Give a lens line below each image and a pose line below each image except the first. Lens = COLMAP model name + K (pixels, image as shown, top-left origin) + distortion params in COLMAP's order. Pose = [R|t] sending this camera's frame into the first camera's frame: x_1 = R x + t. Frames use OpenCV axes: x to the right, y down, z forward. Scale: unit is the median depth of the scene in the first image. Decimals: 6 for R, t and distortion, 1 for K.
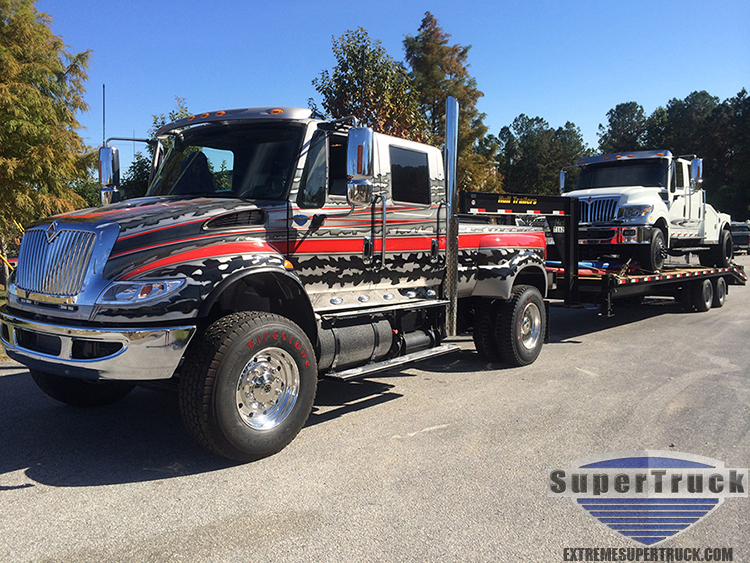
lens RADIAL K [[637.0, 0, 375.0], [0, 637.0, 281.5], [0, 0, 1]] dist [0.106840, -0.135540]
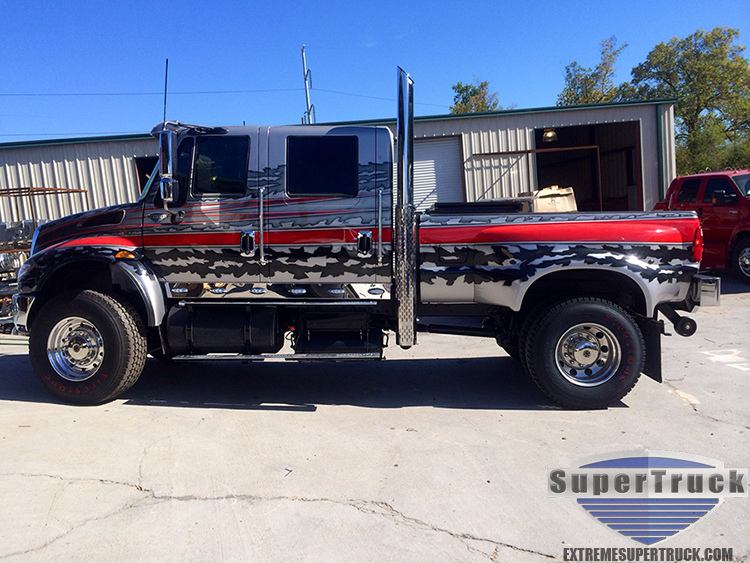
lens RADIAL K [[653.2, 0, 375.0], [0, 653.2, 281.5], [0, 0, 1]] dist [-0.073510, -0.009338]
pose [[0.591572, 0.059990, -0.804017, 0.904067], [-0.043040, 0.998156, 0.042807, -0.039434], [0.805103, 0.009282, 0.593063, 0.512146]]
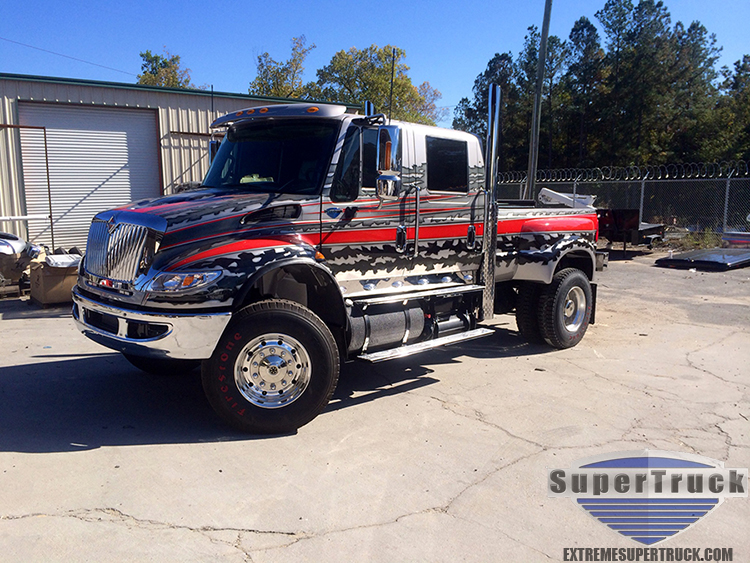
lens RADIAL K [[637.0, 0, 375.0], [0, 637.0, 281.5], [0, 0, 1]] dist [0.106840, -0.135540]
pose [[0.992489, 0.023727, -0.120012, 0.069432], [-0.016816, 0.998159, 0.058275, -0.037403], [0.121174, -0.055819, 0.991061, -0.046917]]
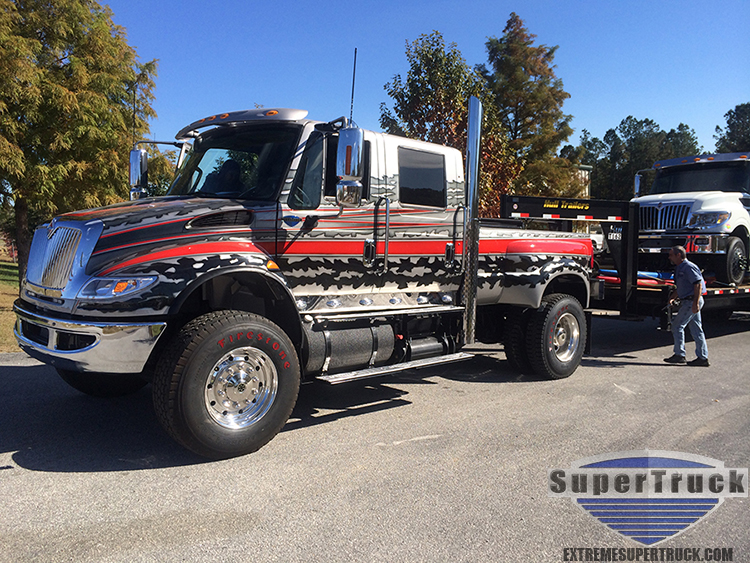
lens RADIAL K [[637.0, 0, 375.0], [0, 637.0, 281.5], [0, 0, 1]] dist [0.106840, -0.135540]
pose [[0.988499, 0.027059, -0.148788, 0.136817], [-0.028210, 0.999586, -0.005630, 0.000291], [0.148574, 0.009762, 0.988853, 0.026538]]
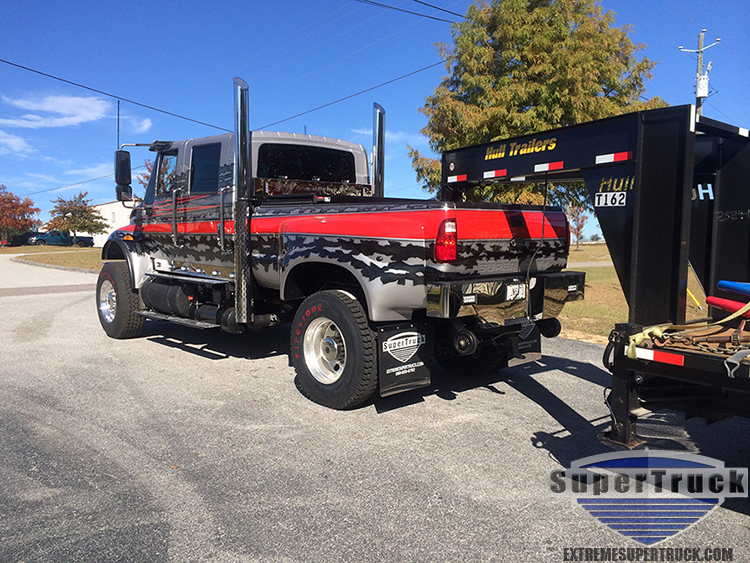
lens RADIAL K [[637.0, 0, 375.0], [0, 637.0, 281.5], [0, 0, 1]] dist [0.106840, -0.135540]
pose [[-0.140497, 0.077028, -0.987080, 1.205396], [-0.072254, 0.993513, 0.087814, -0.089029], [0.987441, 0.083658, -0.134020, 1.518028]]
